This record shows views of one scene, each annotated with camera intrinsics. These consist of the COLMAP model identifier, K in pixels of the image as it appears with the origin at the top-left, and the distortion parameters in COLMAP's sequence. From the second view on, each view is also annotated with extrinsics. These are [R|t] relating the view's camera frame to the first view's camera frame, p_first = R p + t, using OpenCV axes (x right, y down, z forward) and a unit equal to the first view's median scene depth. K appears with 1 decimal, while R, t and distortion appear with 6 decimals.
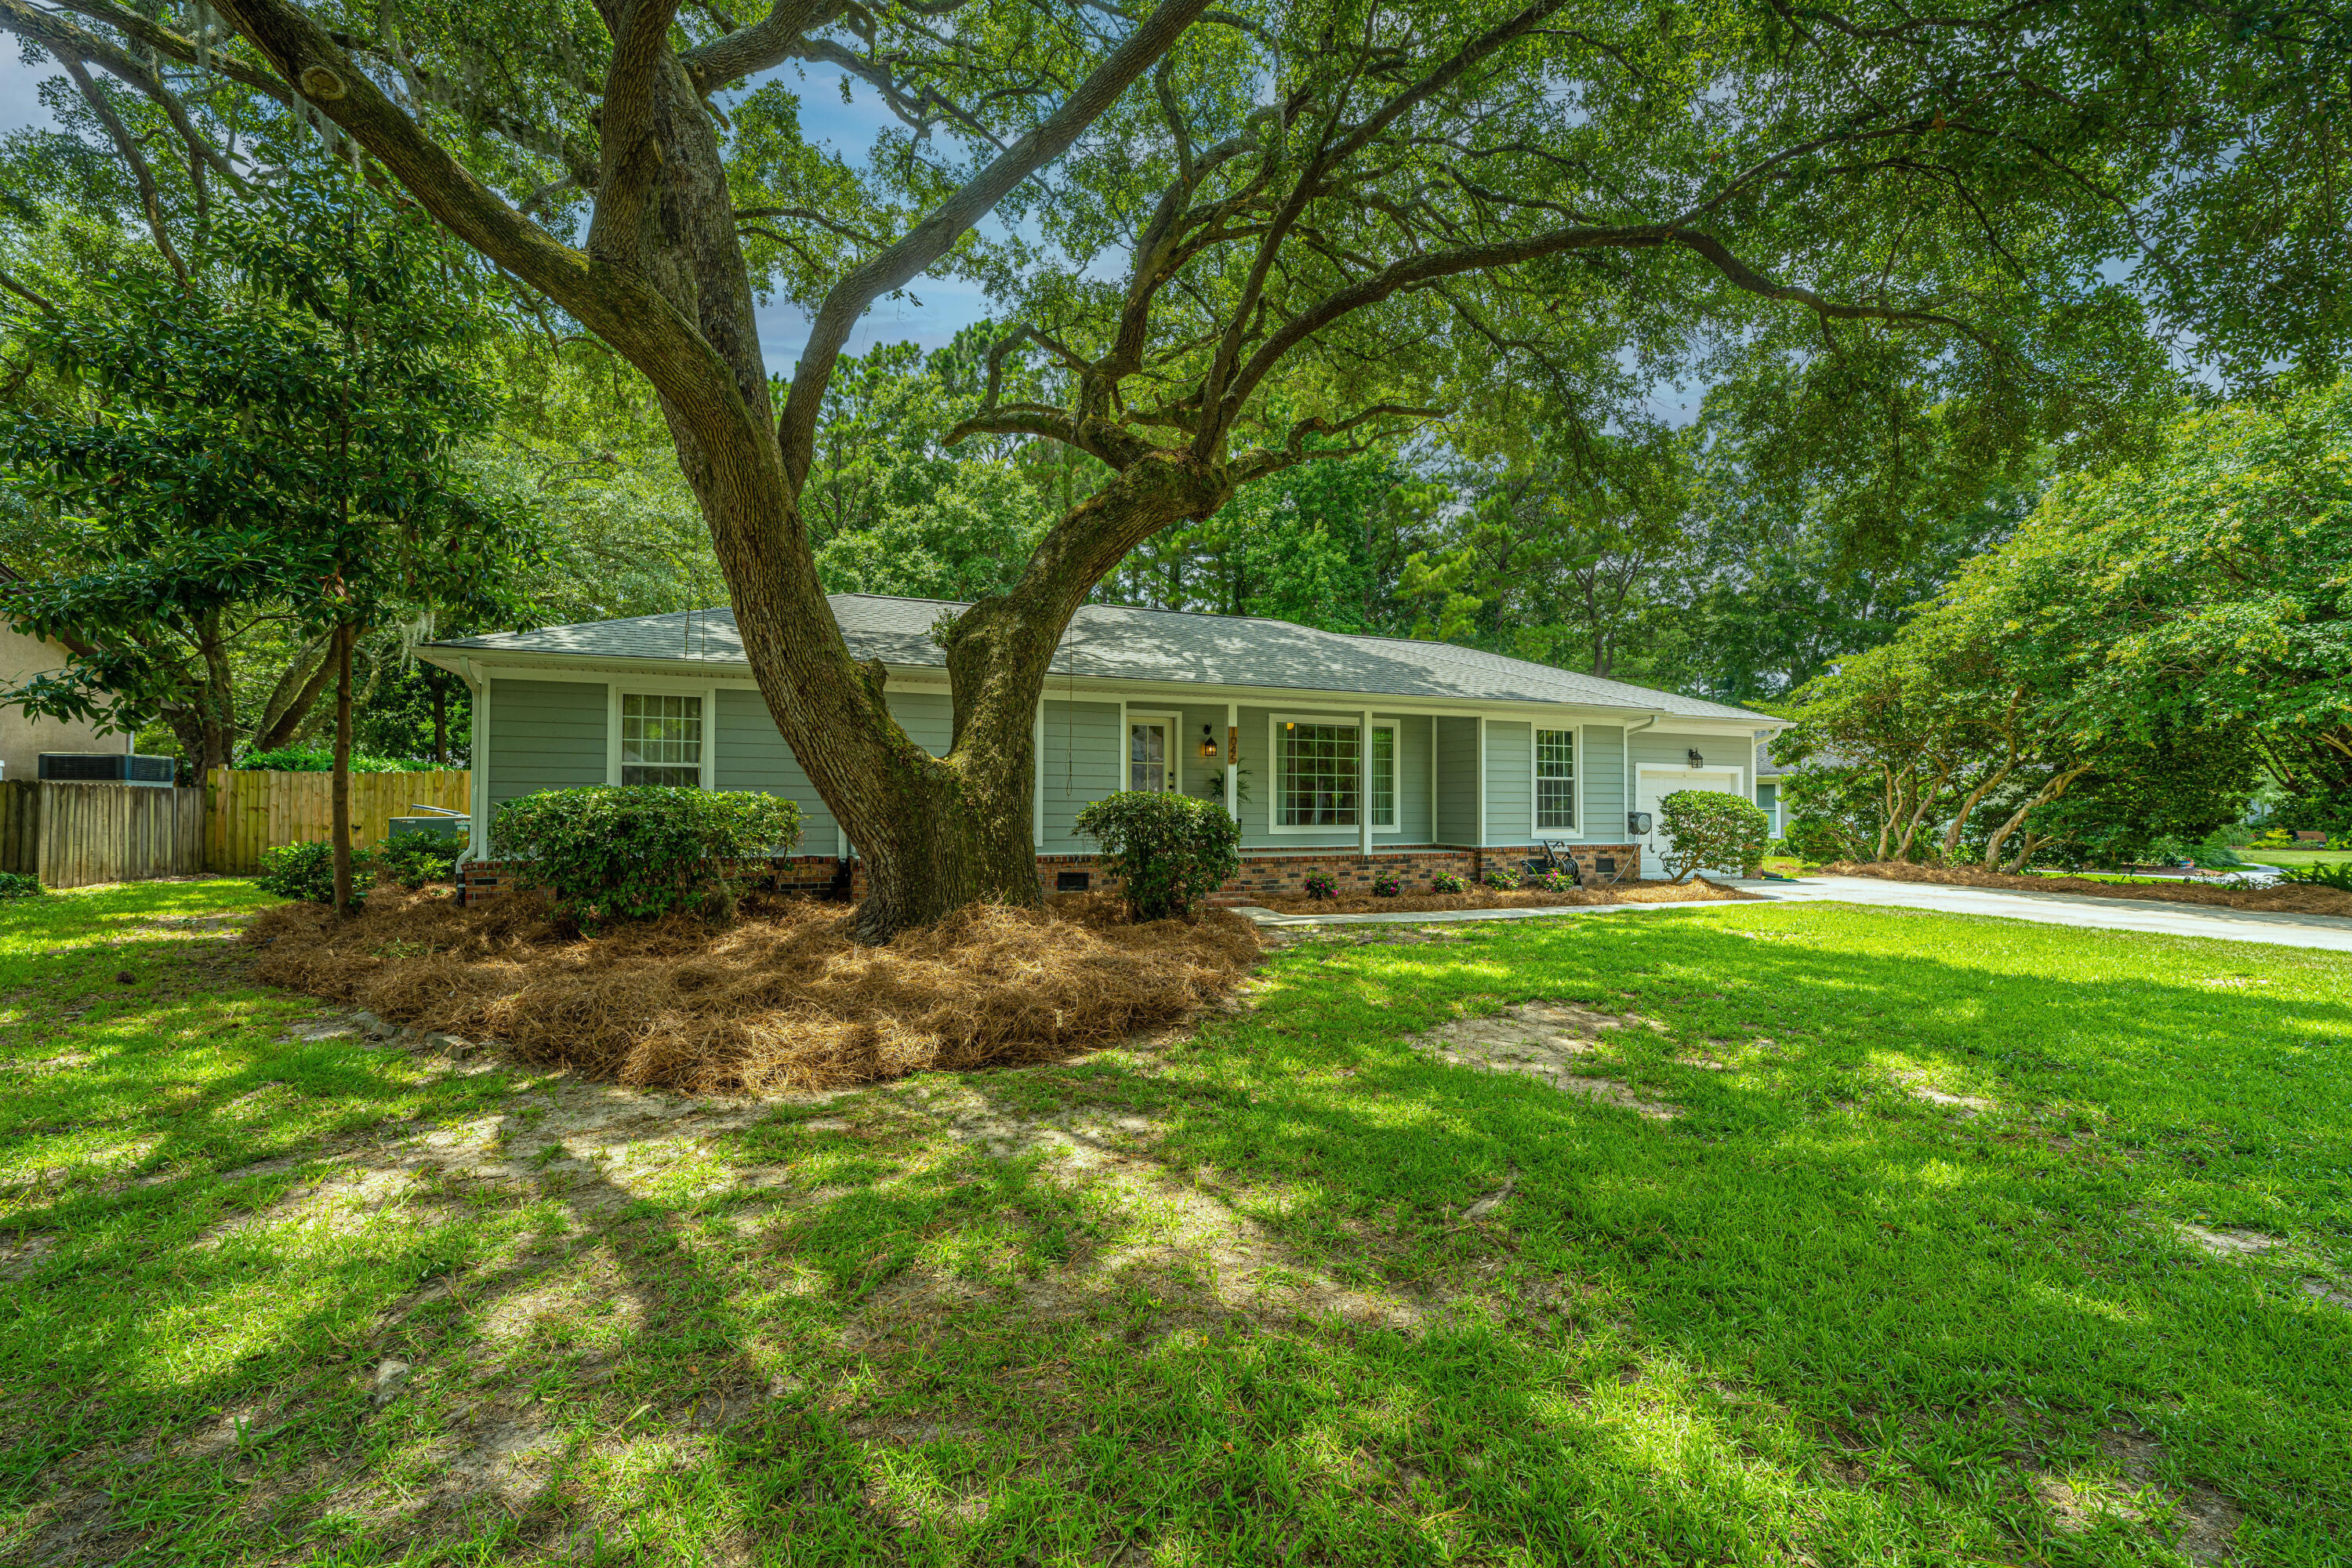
lens RADIAL K [[938.2, 0, 1171.0], [0, 938.2, 791.6], [0, 0, 1]] dist [-0.004480, 0.001170]
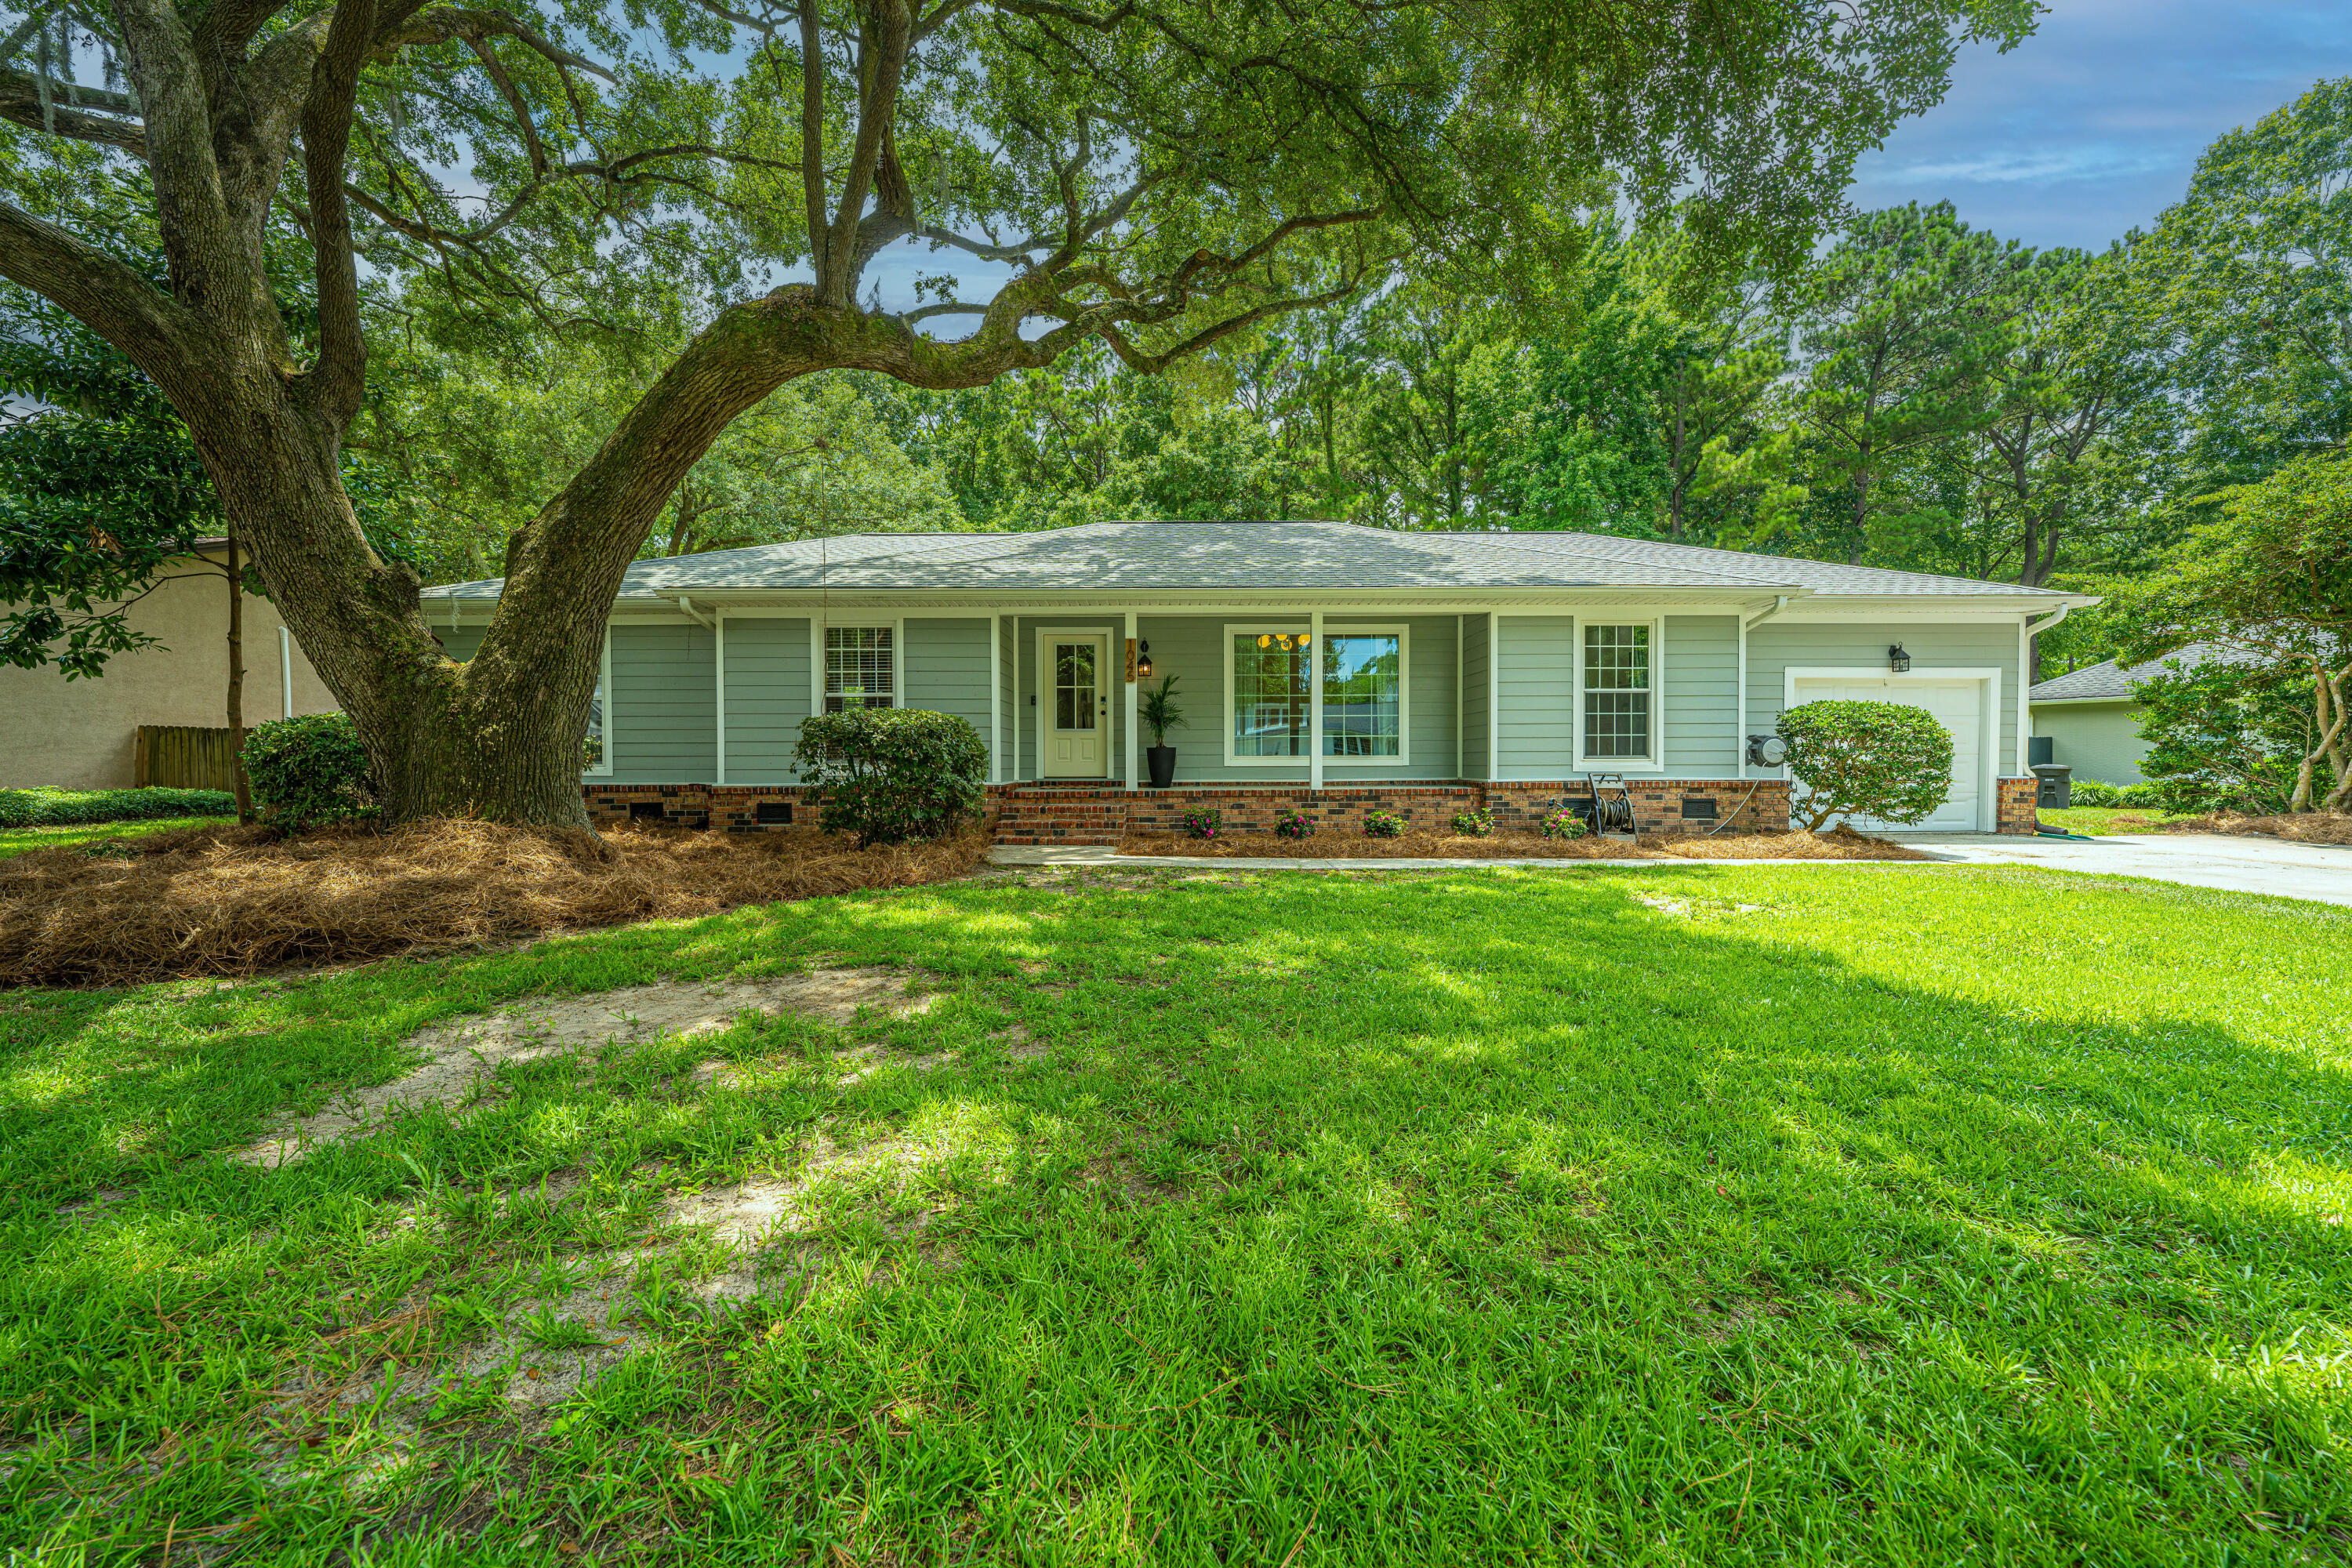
lens RADIAL K [[938.2, 0, 1092.3], [0, 938.2, 773.2], [0, 0, 1]] dist [-0.004480, 0.001170]
pose [[0.928480, -0.001345, -0.371380, 0.299584], [0.013477, 0.999457, 0.030076, 0.023434], [0.371138, -0.032930, 0.927994, 0.155413]]
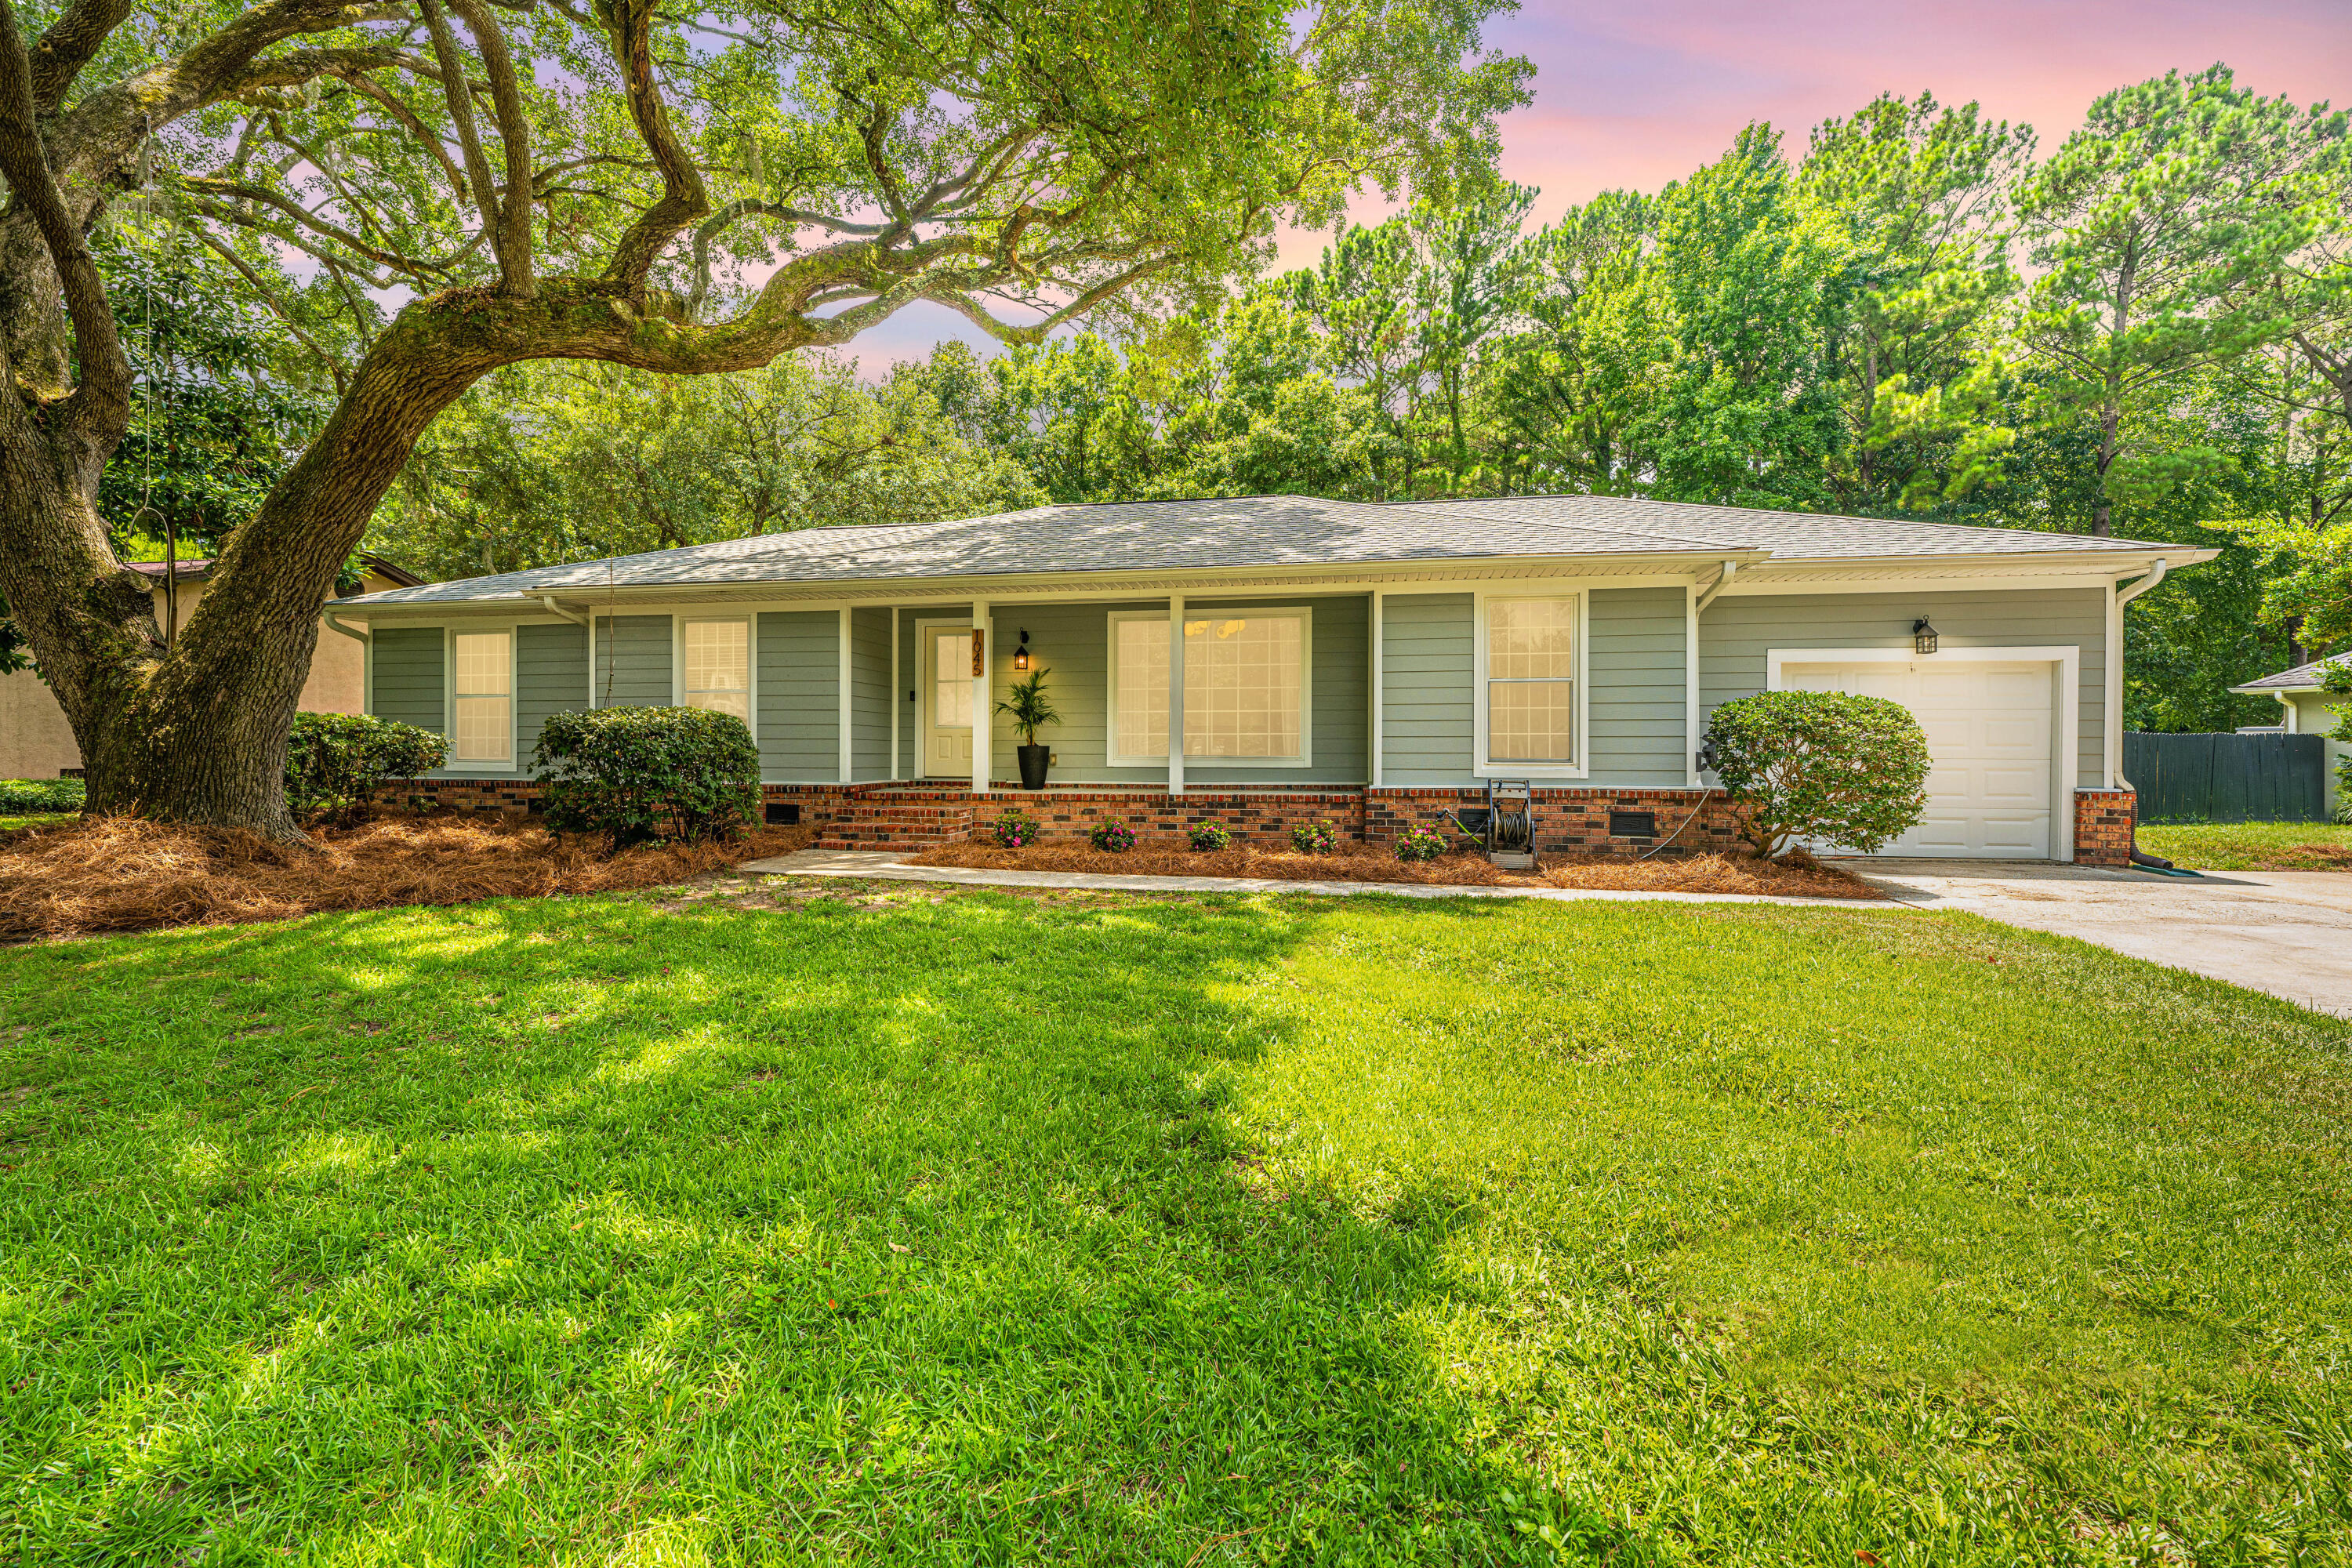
lens RADIAL K [[938.2, 0, 1195.1], [0, 938.2, 749.7], [0, 0, 1]] dist [-0.004480, 0.001170]
pose [[0.845780, -0.001974, -0.533529, 0.551575], [0.011186, 0.999839, 0.014033, 0.020445], [0.533415, -0.017837, 0.845665, 0.356721]]
